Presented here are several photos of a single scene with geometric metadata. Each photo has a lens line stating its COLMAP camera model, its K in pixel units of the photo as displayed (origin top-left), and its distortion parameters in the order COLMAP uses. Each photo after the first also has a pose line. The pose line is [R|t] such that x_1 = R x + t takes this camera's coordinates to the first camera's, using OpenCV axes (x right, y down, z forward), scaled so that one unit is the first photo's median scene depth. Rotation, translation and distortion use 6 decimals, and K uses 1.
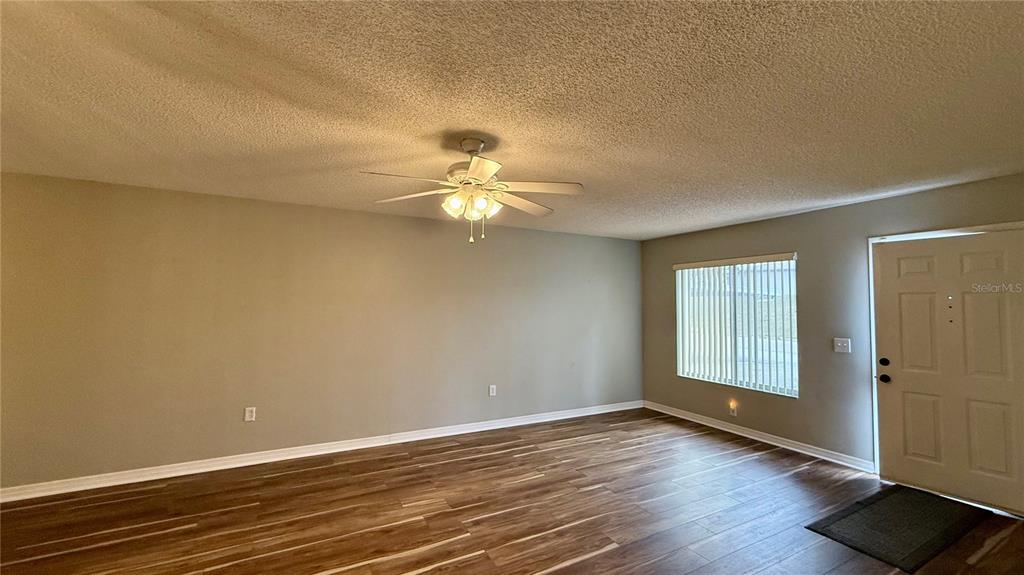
lens RADIAL K [[407.4, 0, 511.0], [0, 407.4, 288.7], [0, 0, 1]] dist [0.001264, 0.000223]
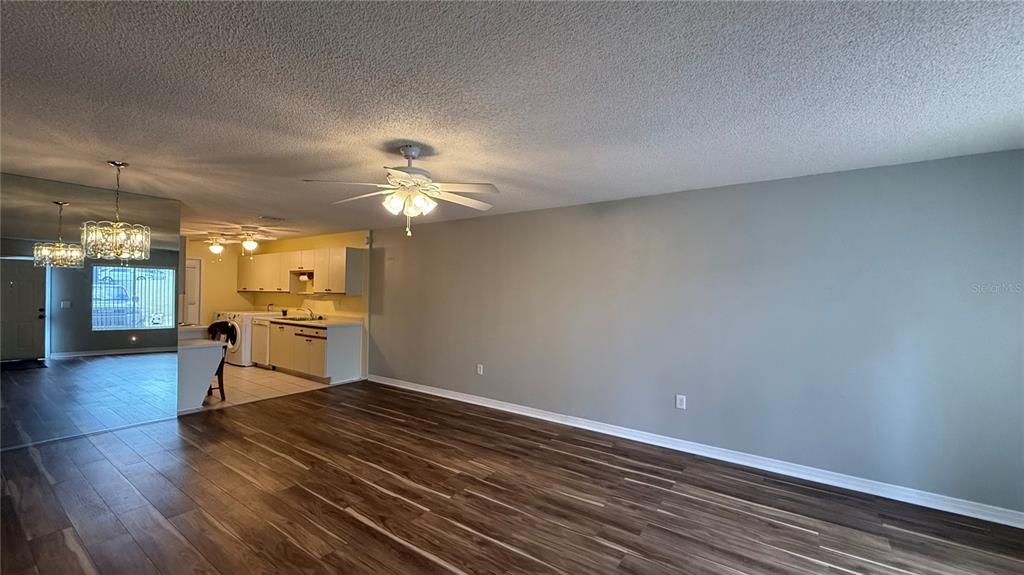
lens RADIAL K [[407.4, 0, 511.0], [0, 407.4, 288.7], [0, 0, 1]] dist [0.001264, 0.000223]
pose [[0.443812, -0.011341, -0.896048, 0.713425], [0.026460, 0.999650, 0.000453, 0.029528], [0.895729, -0.023911, 0.443956, 0.495567]]
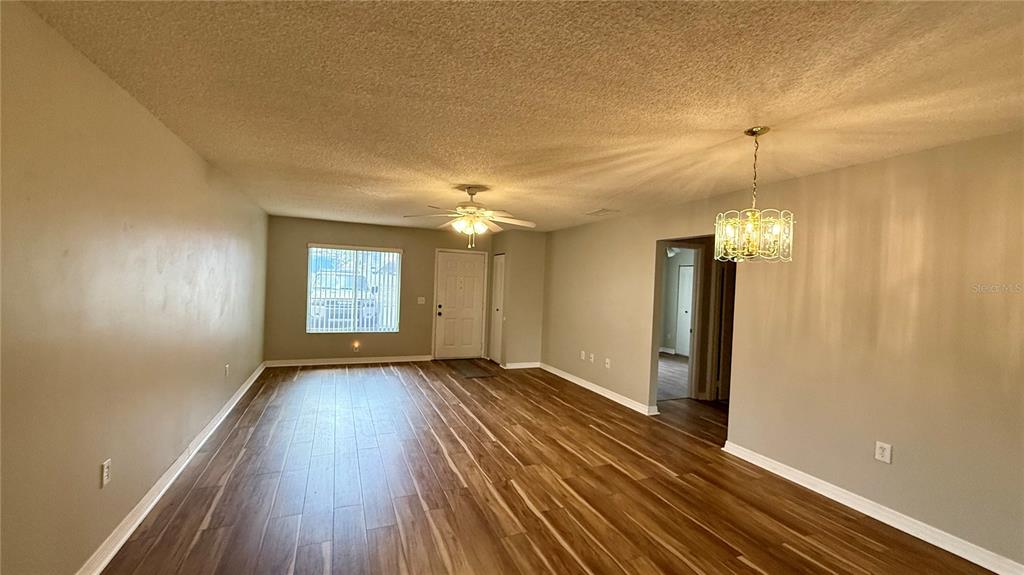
lens RADIAL K [[407.4, 0, 511.0], [0, 407.4, 288.7], [0, 0, 1]] dist [0.001264, 0.000223]
pose [[0.094240, -0.018967, 0.995369, -1.185599], [-0.076326, 0.996738, 0.026219, 0.000776], [-0.992619, -0.078443, 0.092485, 0.438950]]
